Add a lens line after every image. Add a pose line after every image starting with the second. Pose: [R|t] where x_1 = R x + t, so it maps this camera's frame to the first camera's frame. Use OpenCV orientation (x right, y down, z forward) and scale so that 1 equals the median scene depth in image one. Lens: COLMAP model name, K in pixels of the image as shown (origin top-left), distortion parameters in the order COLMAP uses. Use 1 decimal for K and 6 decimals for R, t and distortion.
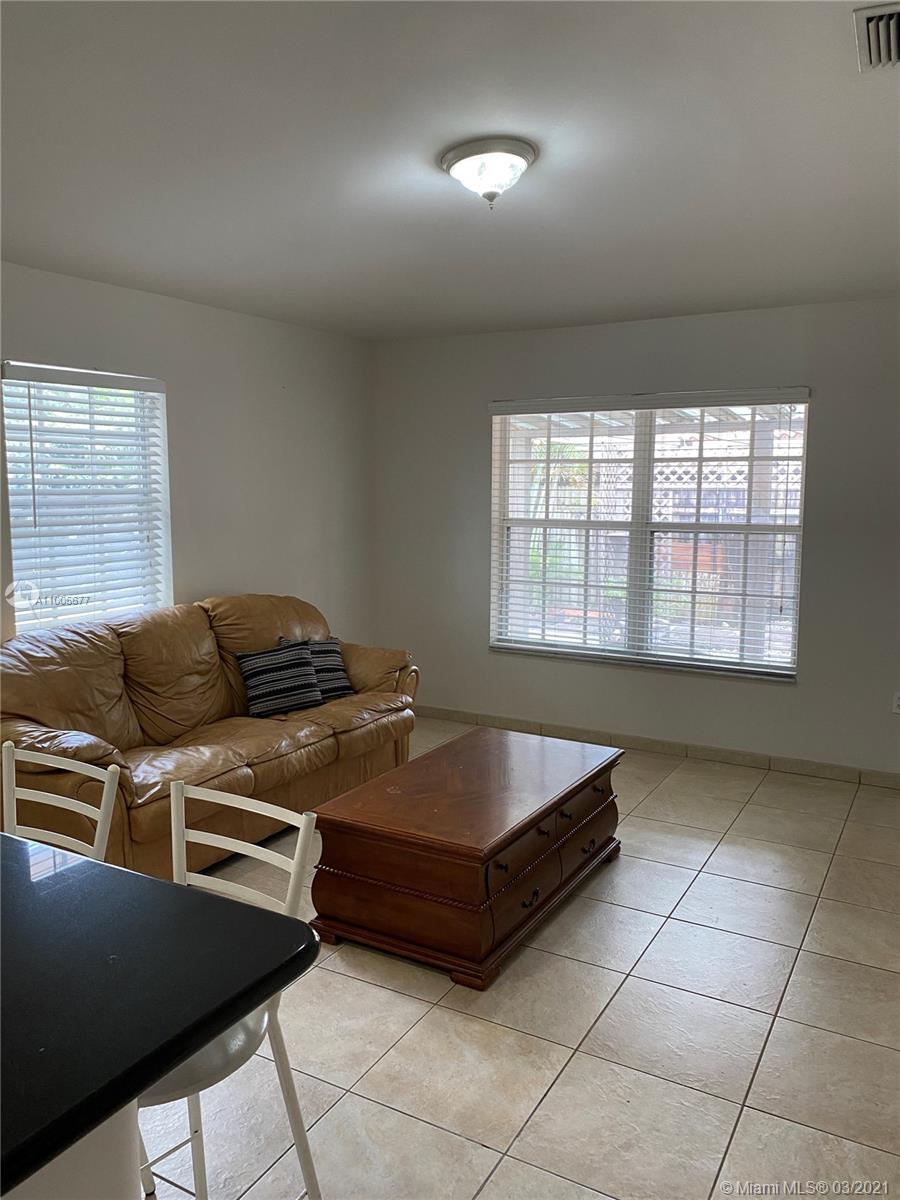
lens RADIAL K [[910.7, 0, 450.1], [0, 910.7, 598.2], [0, 0, 1]] dist [0.040458, -0.041780]
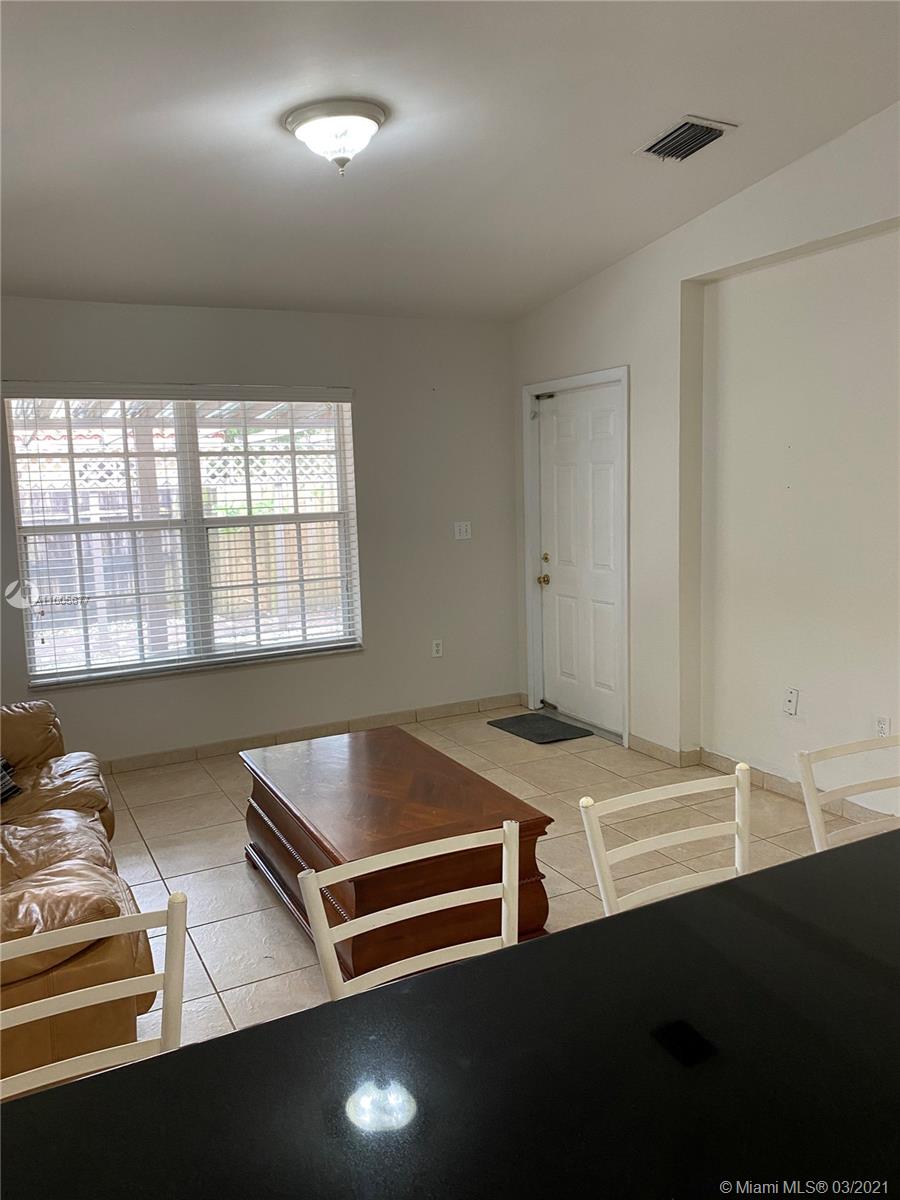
lens RADIAL K [[910.7, 0, 452.7], [0, 910.7, 595.9], [0, 0, 1]] dist [0.040458, -0.041780]
pose [[0.535515, -0.132355, 0.834090, -0.458867], [0.135506, 0.988313, 0.069827, -0.034963], [-0.833584, 0.075631, 0.547191, 0.266281]]
